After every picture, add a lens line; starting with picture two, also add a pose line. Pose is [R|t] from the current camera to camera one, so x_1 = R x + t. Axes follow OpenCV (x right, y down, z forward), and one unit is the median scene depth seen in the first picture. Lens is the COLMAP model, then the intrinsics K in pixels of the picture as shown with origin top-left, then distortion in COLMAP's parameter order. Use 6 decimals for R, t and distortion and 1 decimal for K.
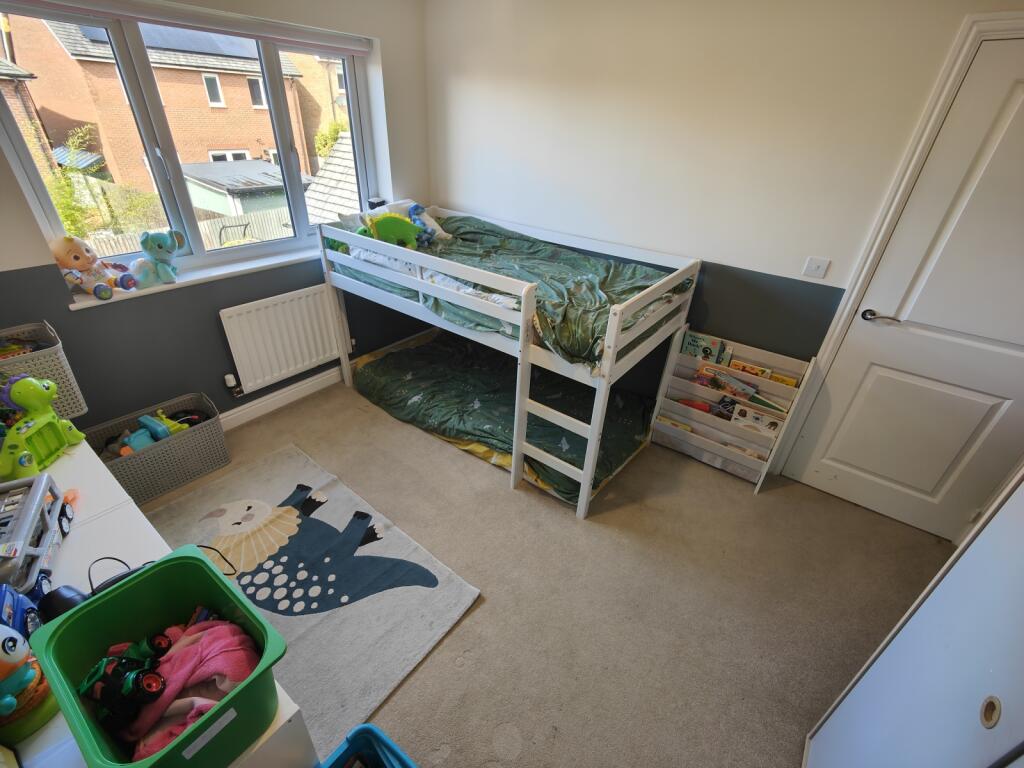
lens RADIAL K [[445.8, 0, 511.9], [0, 445.8, 384.0], [0, 0, 1]] dist [0.014511, -0.008079]
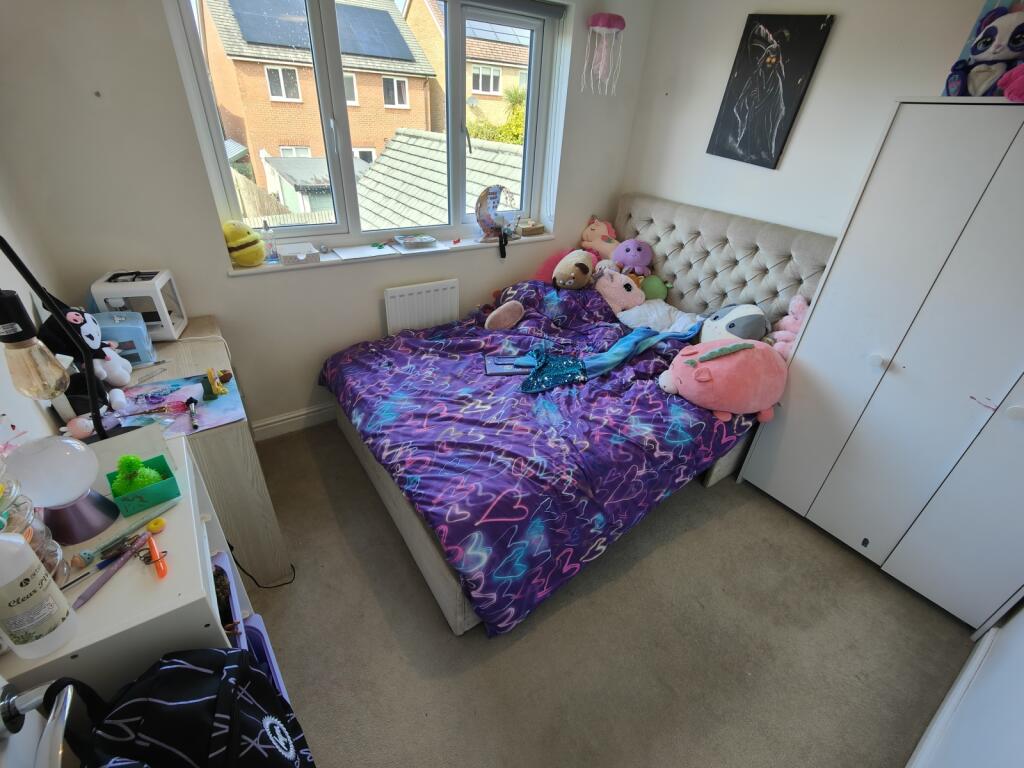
lens RADIAL K [[445.8, 0, 519.5], [0, 445.8, 390.1], [0, 0, 1]] dist [0.014511, -0.008079]
pose [[0.947975, 0.176861, -0.264696, 0.193053], [-0.176099, 0.984007, 0.026807, -0.119078], [0.265204, 0.021201, 0.963959, 0.214141]]
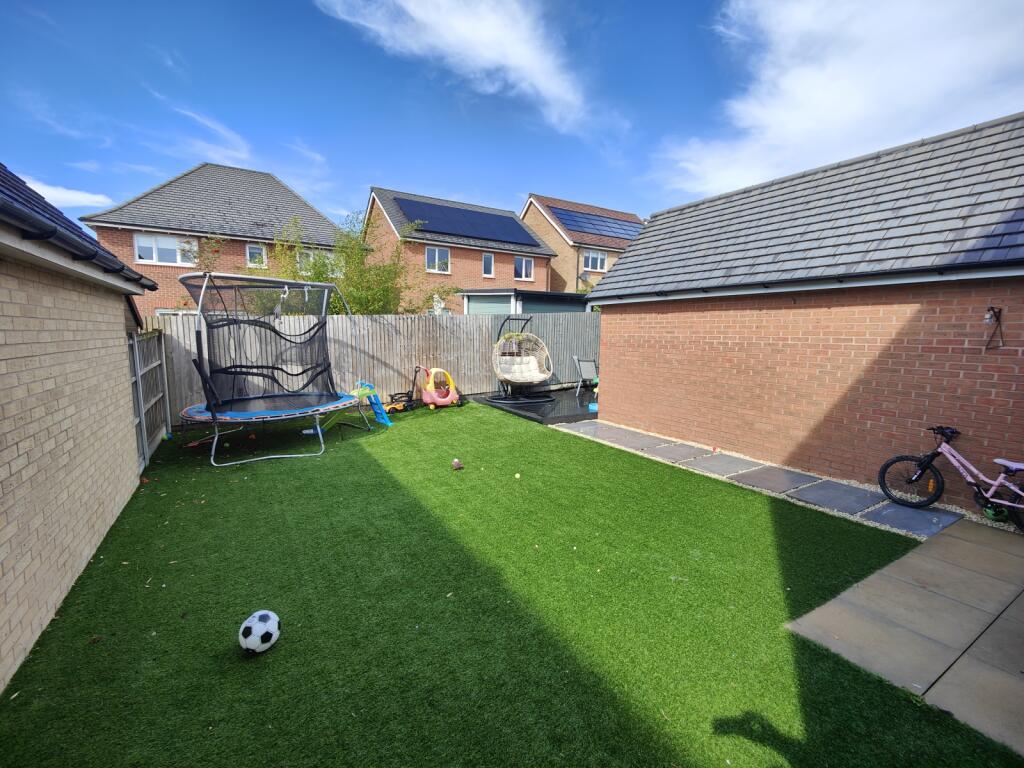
lens RADIAL K [[445.8, 0, 513.9], [0, 445.8, 389.7], [0, 0, 1]] dist [0.014511, -0.008079]
pose [[0.930350, 0.010550, -0.366522, -0.314440], [-0.161313, 0.909434, -0.383287, 0.140283], [0.329284, 0.415715, 0.847793, 0.308377]]
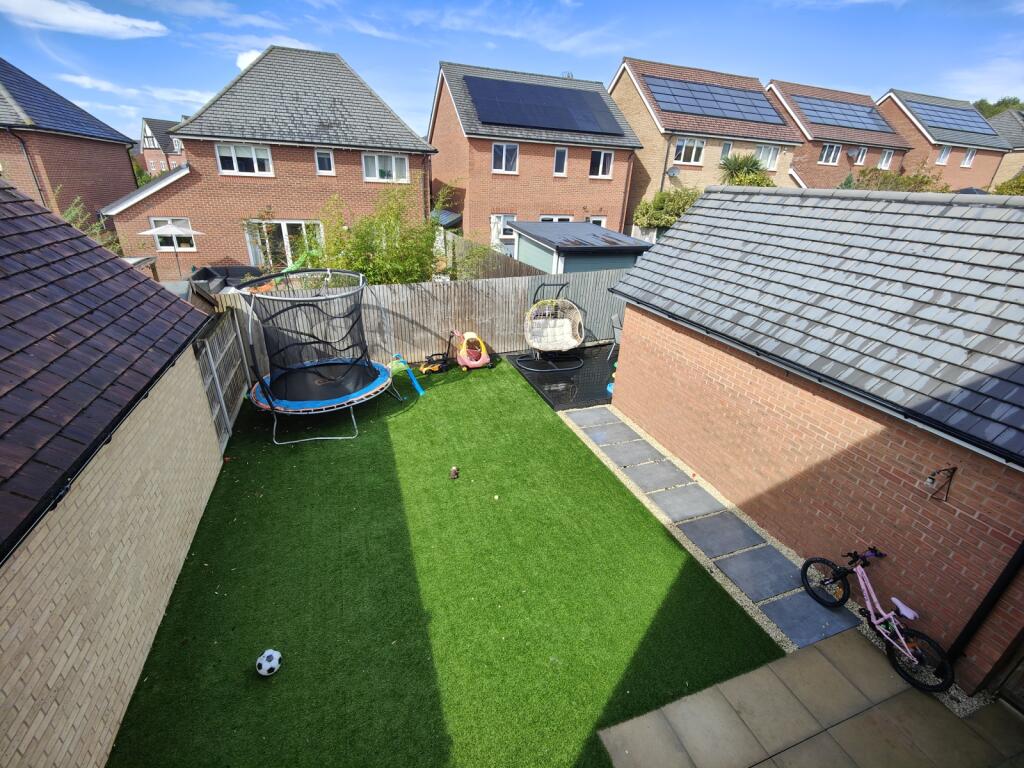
lens RADIAL K [[445.8, 0, 514.5], [0, 445.8, 387.5], [0, 0, 1]] dist [0.014511, -0.008079]
pose [[0.840716, 0.218428, -0.495466, -0.204105], [-0.284357, 0.956795, -0.060695, -0.079517], [0.460802, 0.191917, 0.866504, 0.232734]]
